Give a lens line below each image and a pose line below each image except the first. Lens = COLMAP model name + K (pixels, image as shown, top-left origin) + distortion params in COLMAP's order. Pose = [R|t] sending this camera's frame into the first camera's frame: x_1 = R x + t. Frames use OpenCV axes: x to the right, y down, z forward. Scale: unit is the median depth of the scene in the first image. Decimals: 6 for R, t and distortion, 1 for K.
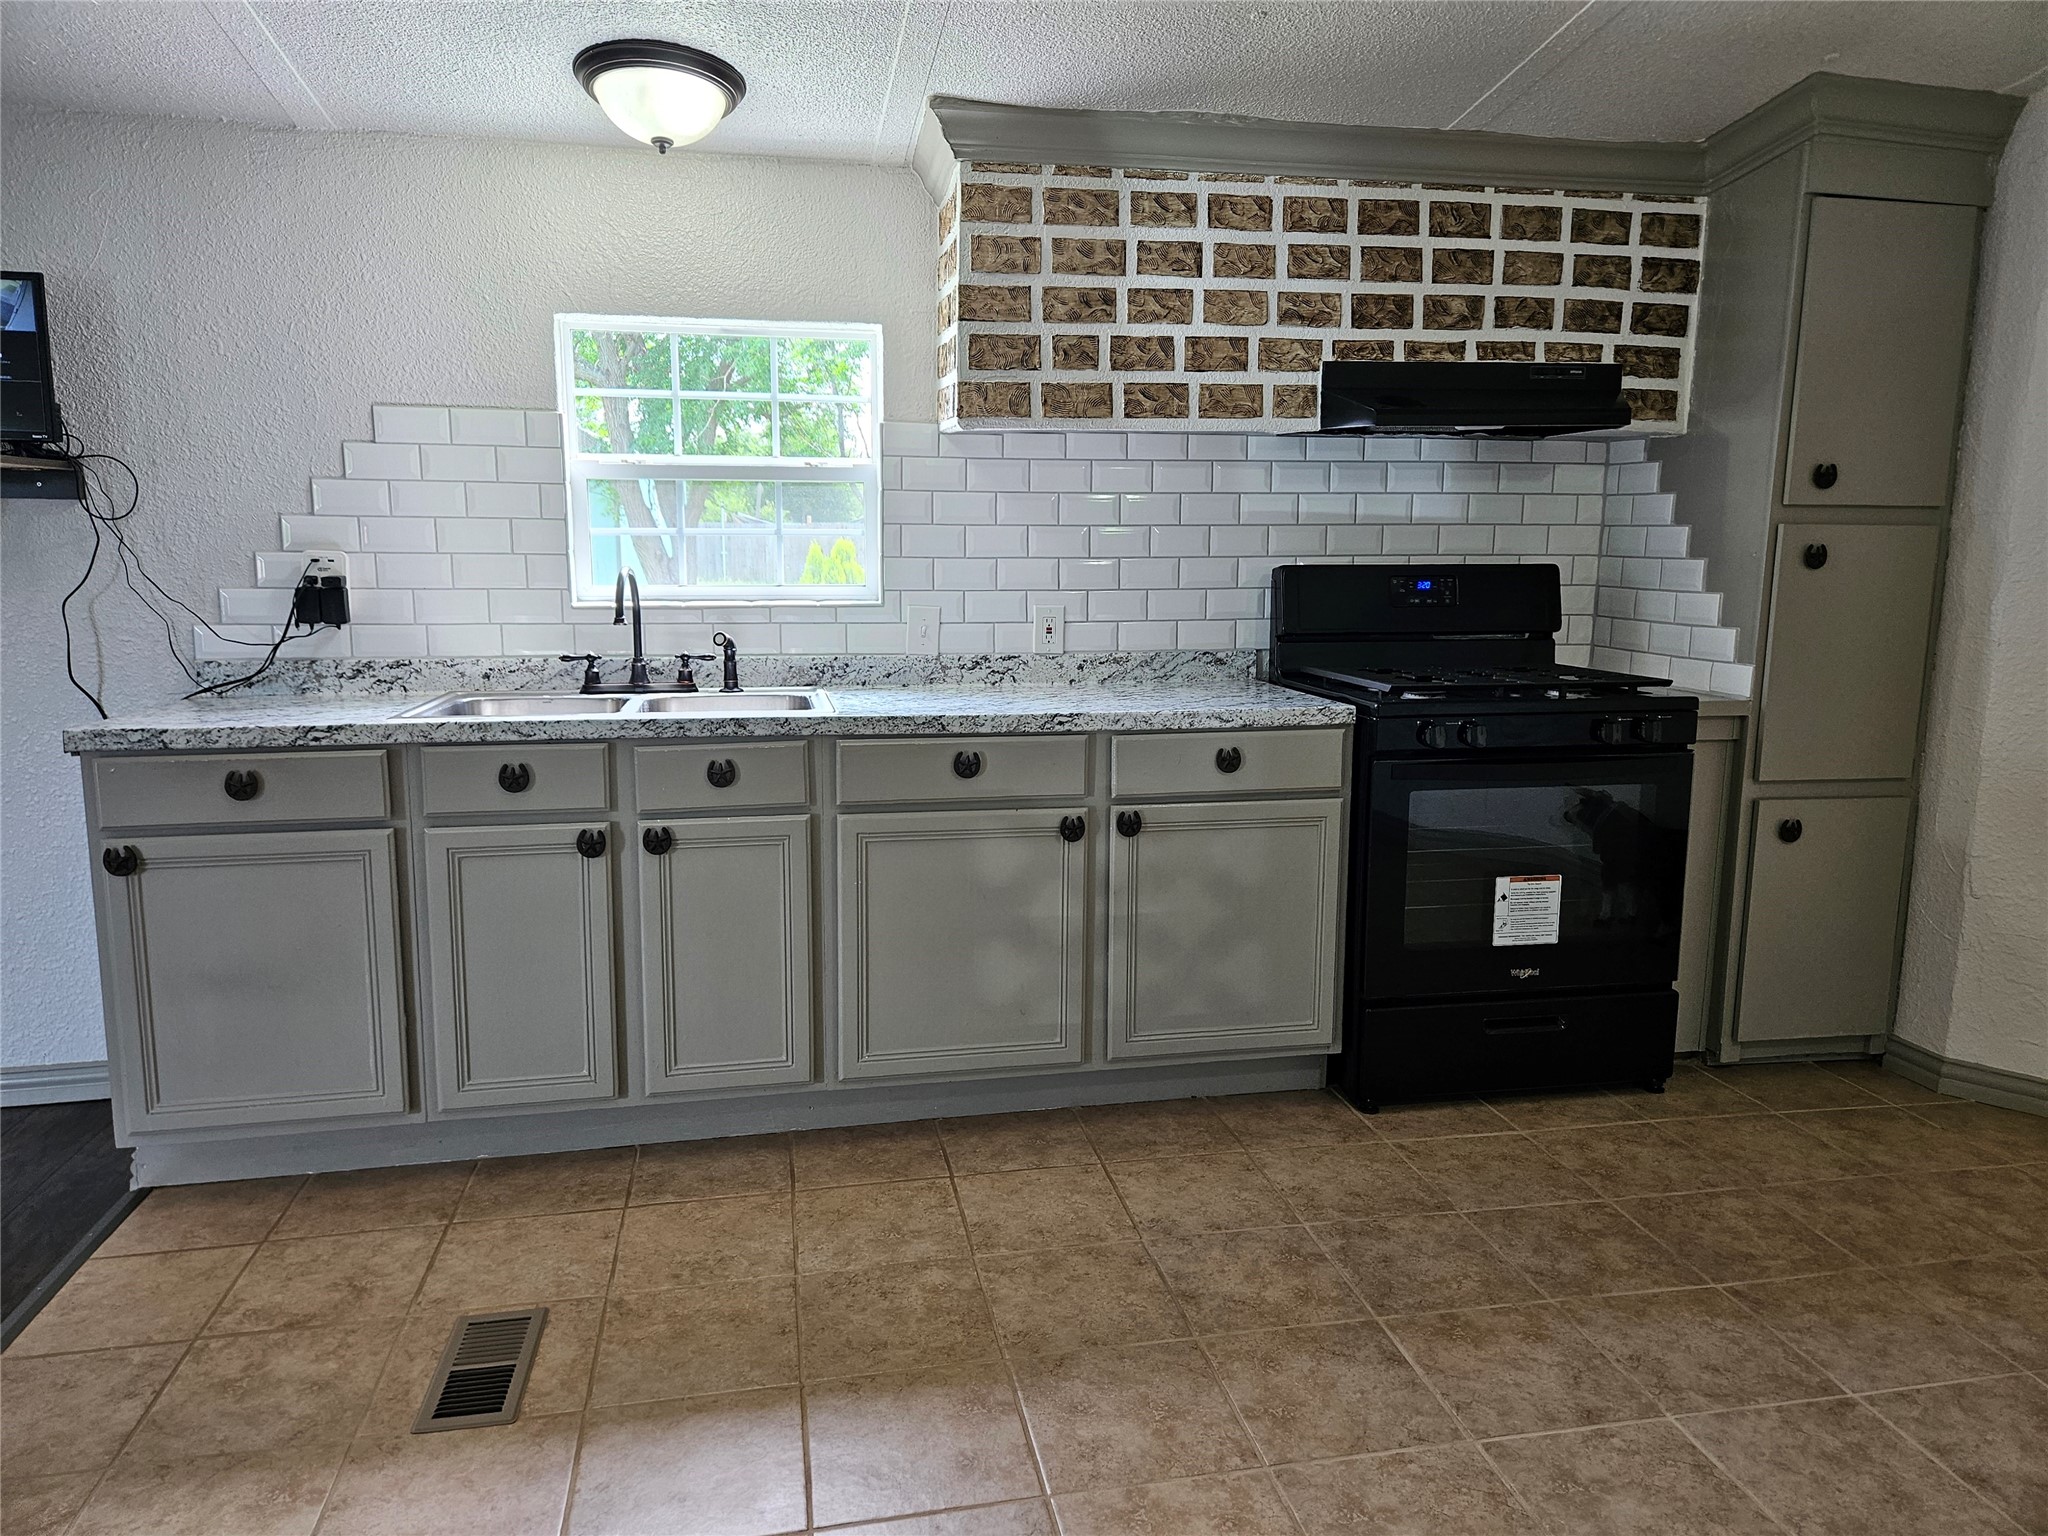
lens RADIAL K [[1365.8, 0, 1030.1], [0, 1365.8, 739.5], [0, 0, 1]] dist [0.064654, -0.052883]
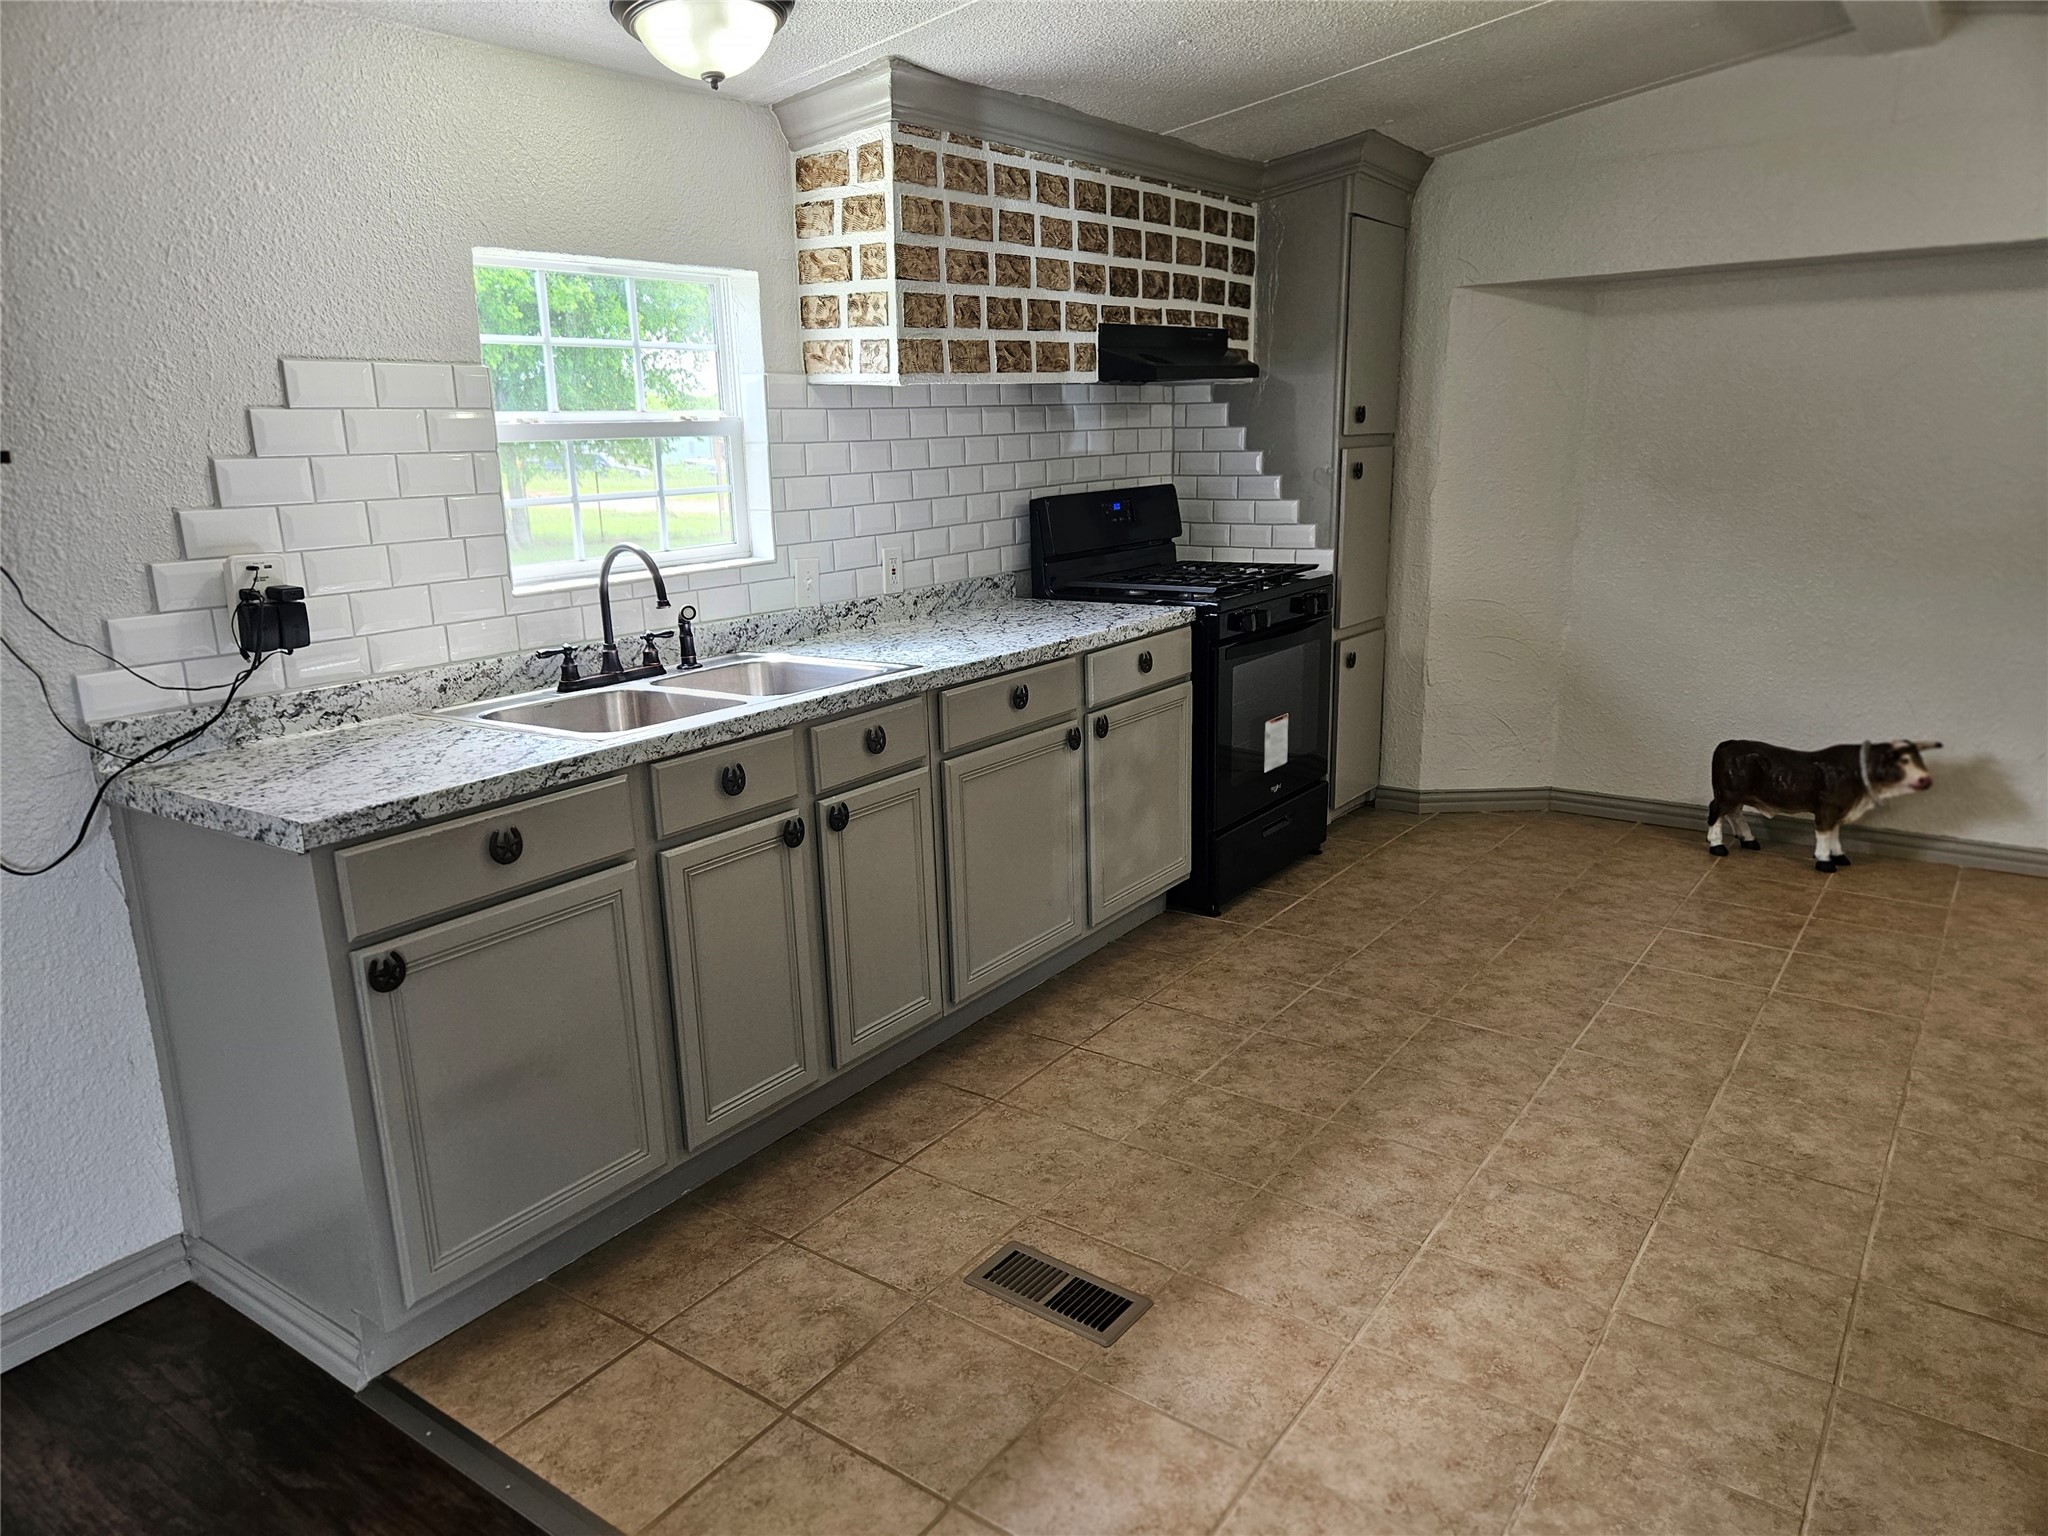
lens RADIAL K [[1365.8, 0, 1007.6], [0, 1365.8, 767.6], [0, 0, 1]] dist [0.064654, -0.052883]
pose [[0.740847, -0.187374, 0.645009, -0.740088], [0.130108, 0.982146, 0.135871, -0.073137], [-0.658952, -0.016738, 0.751999, 0.157329]]
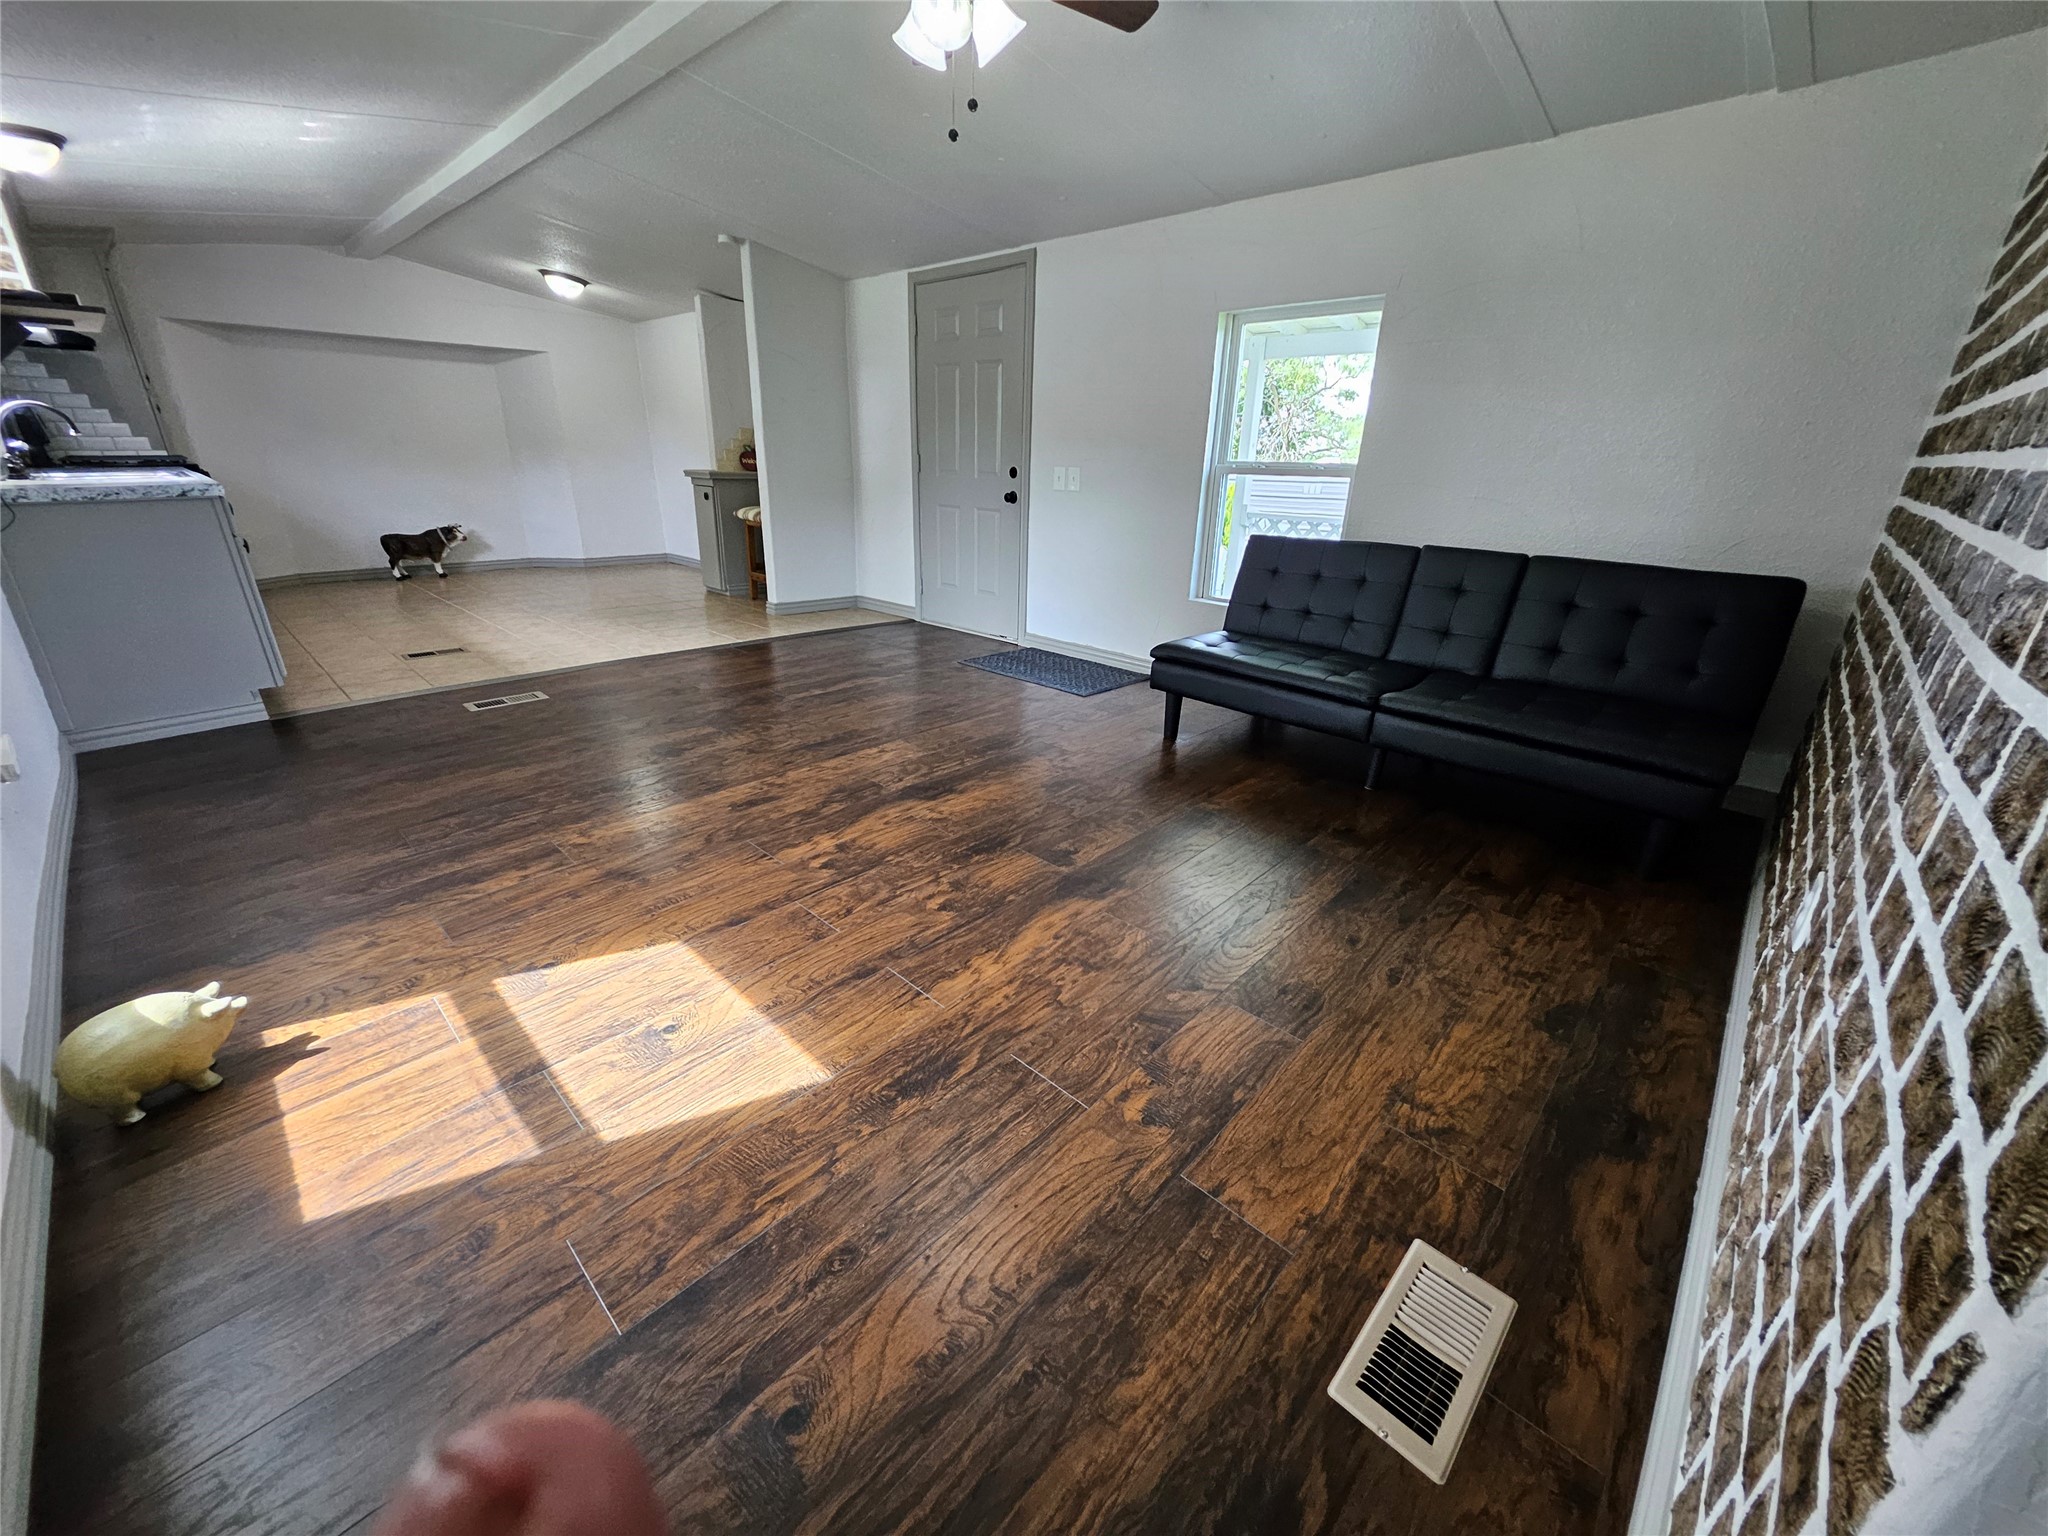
lens RADIAL K [[806.4, 0, 1014.4], [0, 806.4, 767.9], [0, 0, 1]] dist [-0.001127, -0.000668]
pose [[-0.565833, -0.317792, 0.760816, -2.039183], [0.100789, 0.889160, 0.446359, -0.038451], [-0.818336, 0.329247, -0.471086, 0.611873]]
